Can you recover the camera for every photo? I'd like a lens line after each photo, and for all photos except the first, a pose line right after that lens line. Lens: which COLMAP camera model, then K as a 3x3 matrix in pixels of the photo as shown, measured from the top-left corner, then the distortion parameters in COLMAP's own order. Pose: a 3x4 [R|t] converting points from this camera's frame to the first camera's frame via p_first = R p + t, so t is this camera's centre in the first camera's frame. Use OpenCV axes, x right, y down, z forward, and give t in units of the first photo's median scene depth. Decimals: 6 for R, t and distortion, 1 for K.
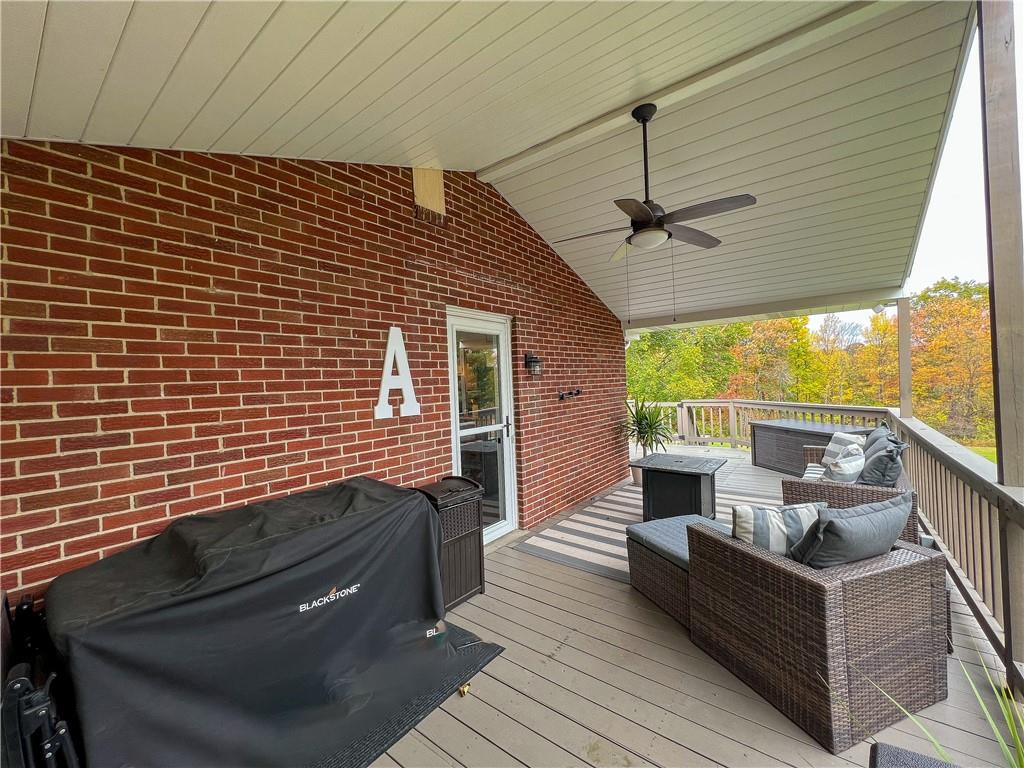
lens RADIAL K [[409.7, 0, 511.3], [0, 409.7, 382.9], [0, 0, 1]] dist [-0.001399, -0.000050]
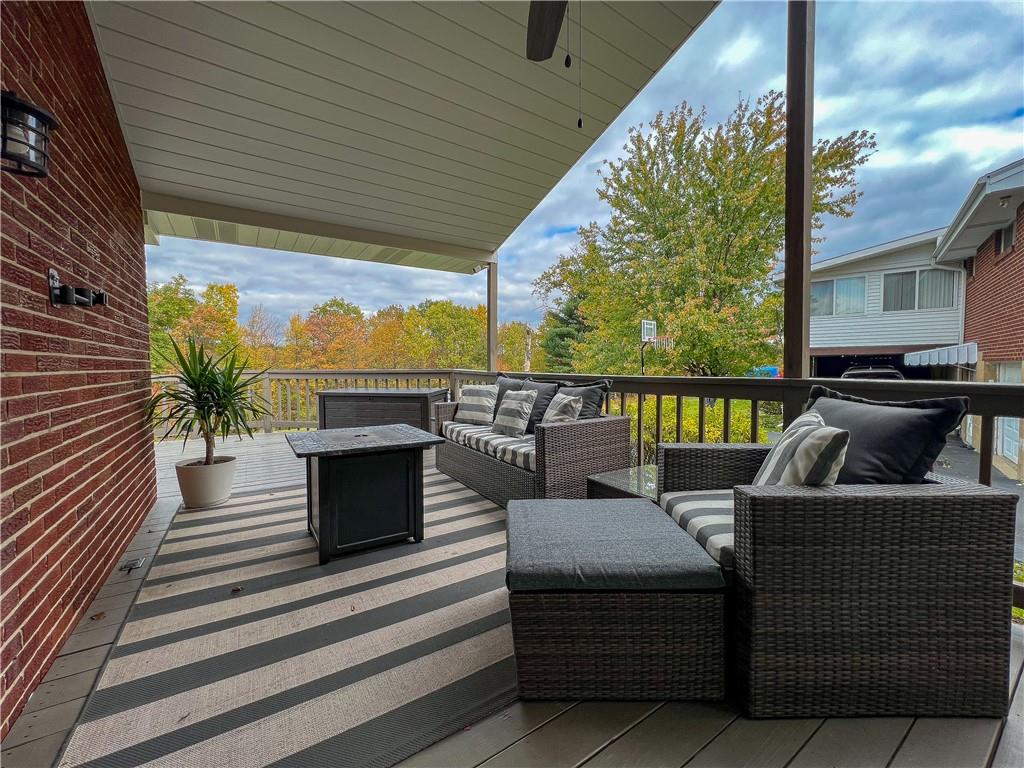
lens RADIAL K [[409.7, 0, 513.2], [0, 409.7, 383.9], [0, 0, 1]] dist [-0.001399, -0.000050]
pose [[0.325116, -0.007591, 0.945644, -0.095533], [-0.004260, 0.999946, 0.009491, 0.140689], [-0.945664, -0.007114, 0.325066, 0.762546]]
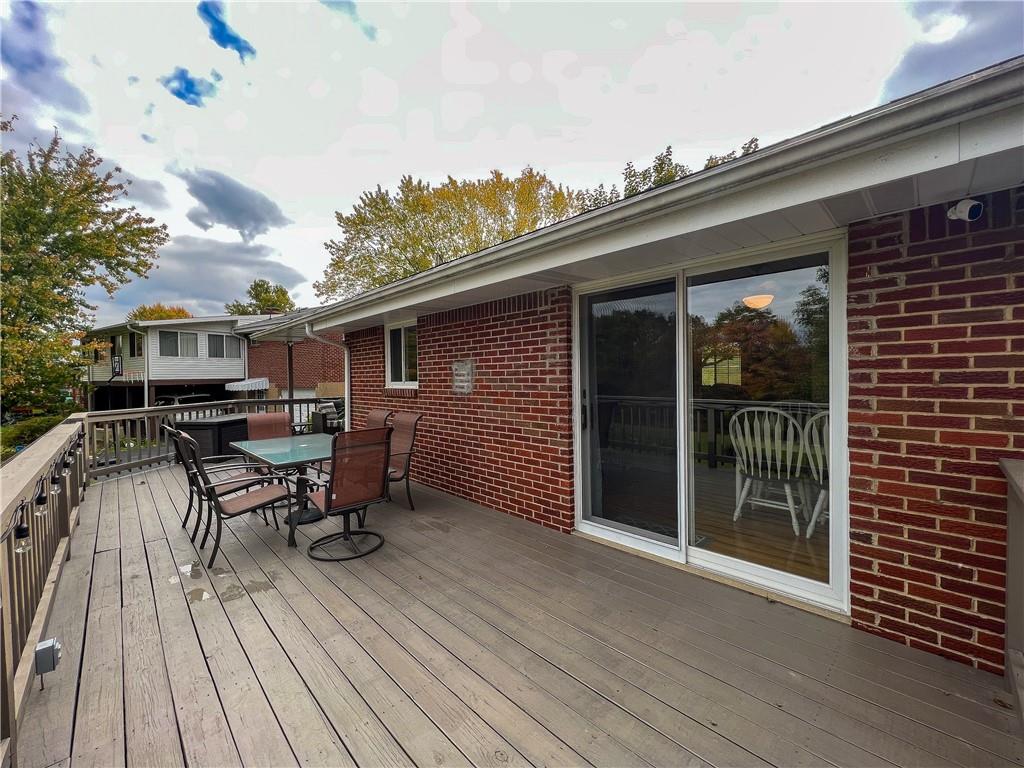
lens RADIAL K [[409.7, 0, 516.4], [0, 409.7, 381.9], [0, 0, 1]] dist [-0.001399, -0.000050]
pose [[-0.989427, 0.052765, 0.135096, -0.137759], [0.053741, 0.998548, 0.003586, 0.136589], [-0.134711, 0.010808, -0.990826, 0.997758]]
